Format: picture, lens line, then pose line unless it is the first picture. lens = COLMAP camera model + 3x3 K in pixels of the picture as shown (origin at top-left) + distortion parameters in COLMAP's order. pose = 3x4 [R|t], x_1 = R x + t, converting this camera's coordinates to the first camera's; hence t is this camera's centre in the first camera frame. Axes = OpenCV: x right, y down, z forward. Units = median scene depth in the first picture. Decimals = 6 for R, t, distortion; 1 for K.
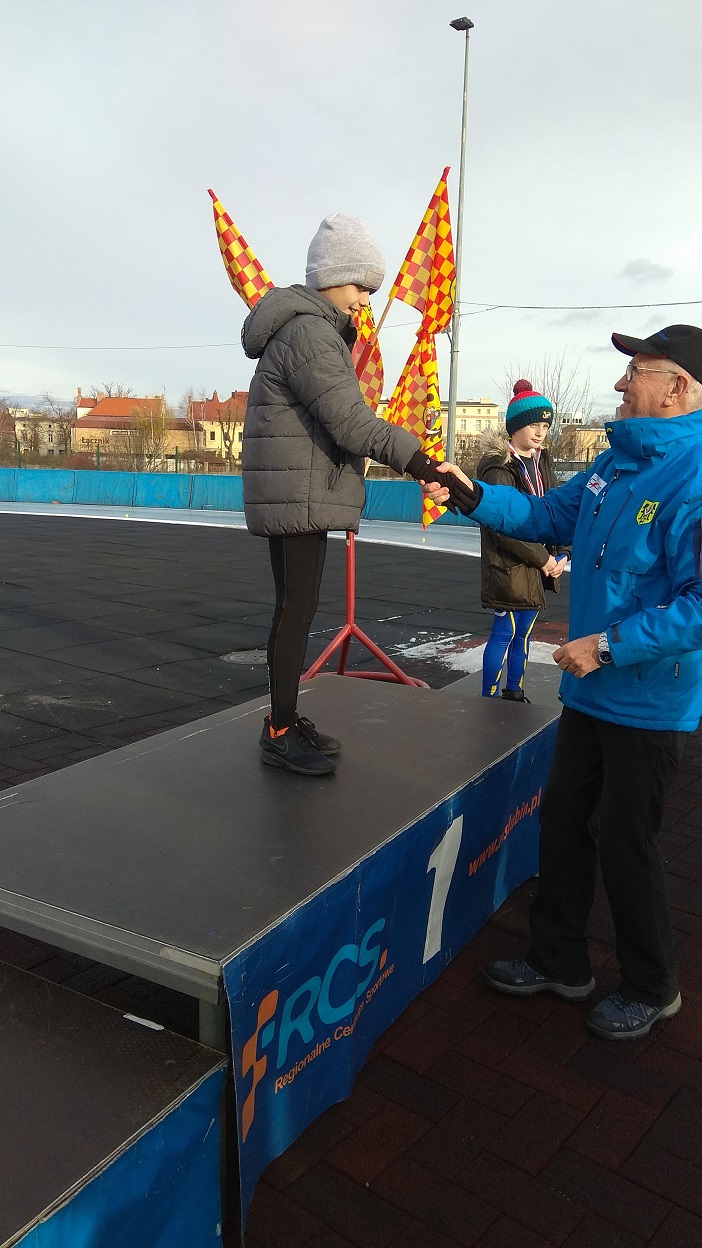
lens RADIAL K [[950.4, 0, 351.0], [0, 950.4, 624.0], [0, 0, 1]] dist [0.136314, -0.212049]
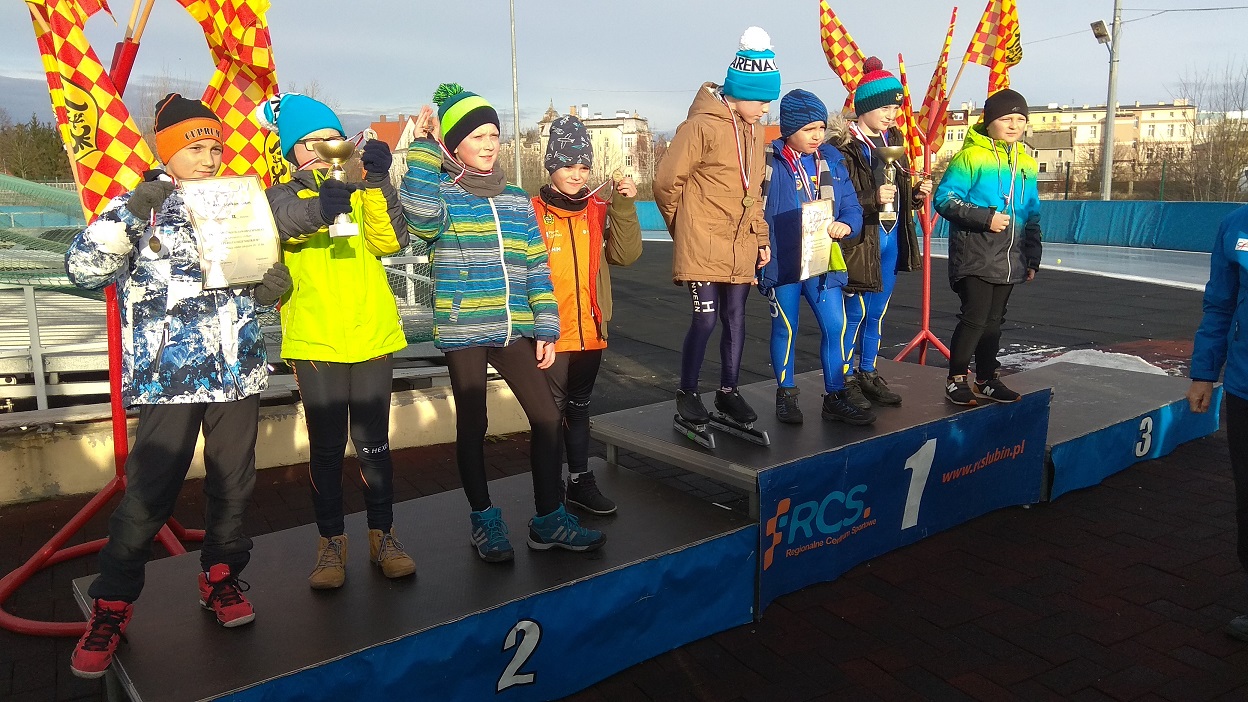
lens RADIAL K [[950.4, 0, 624.0], [0, 950.4, 351.0], [0, 0, 1]] dist [0.136314, -0.212049]
pose [[0.928814, 0.038457, -0.368545, 0.111555], [-0.036339, 0.999259, 0.012687, 0.030443], [0.368760, 0.001609, 0.929523, -0.314419]]
